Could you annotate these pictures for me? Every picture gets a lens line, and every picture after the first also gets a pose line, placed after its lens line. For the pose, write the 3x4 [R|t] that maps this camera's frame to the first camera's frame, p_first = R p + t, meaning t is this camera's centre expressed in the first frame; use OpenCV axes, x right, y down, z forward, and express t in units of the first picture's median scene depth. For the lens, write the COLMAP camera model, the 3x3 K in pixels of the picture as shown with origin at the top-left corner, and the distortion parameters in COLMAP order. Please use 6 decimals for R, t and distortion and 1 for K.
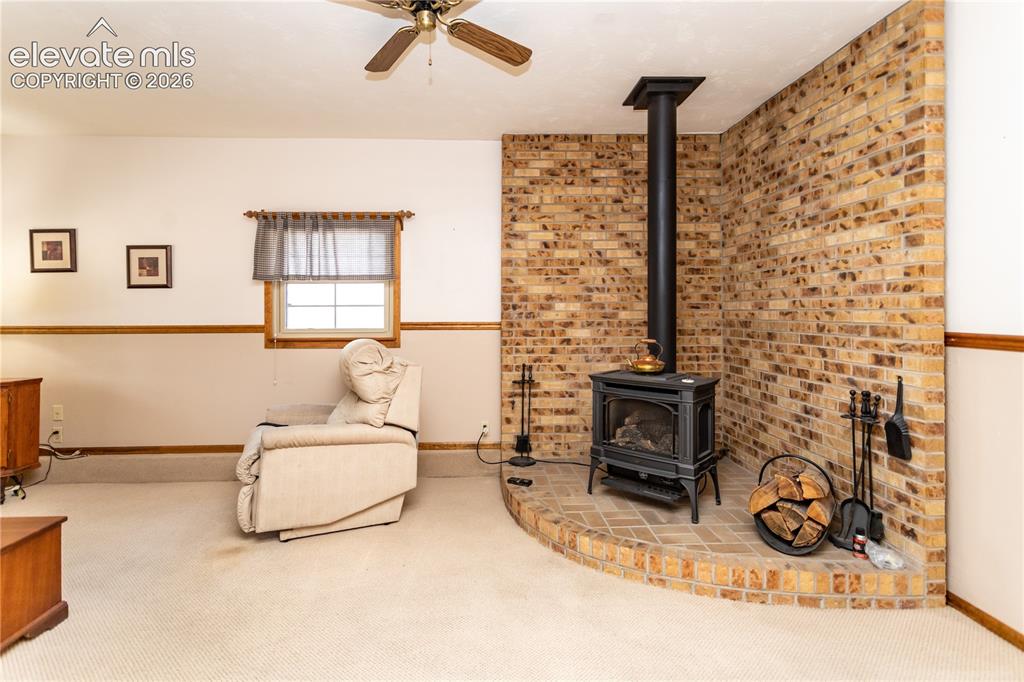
lens RADIAL K [[484.5, 0, 493.7], [0, 484.5, 310.0], [0, 0, 1]] dist [0.004166, -0.000063]
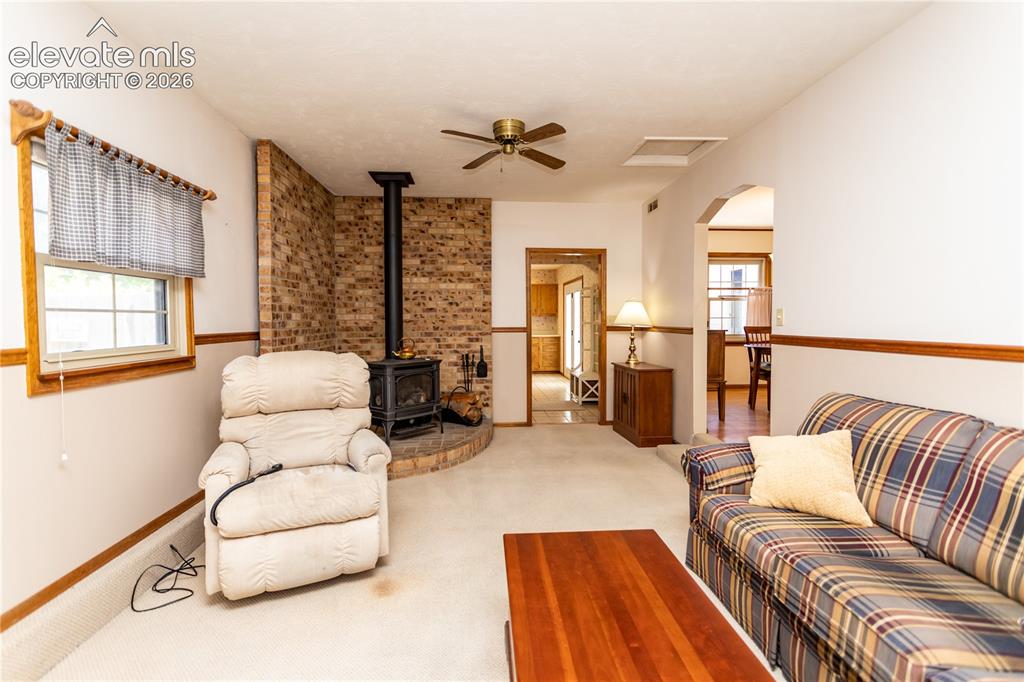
lens RADIAL K [[484.5, 0, 507.6], [0, 484.5, 339.4], [0, 0, 1]] dist [0.004166, -0.000063]
pose [[-0.039487, -0.036896, 0.998539, -1.411318], [0.006201, 0.999290, 0.037169, 0.010519], [-0.999201, 0.007659, -0.039230, 0.804178]]
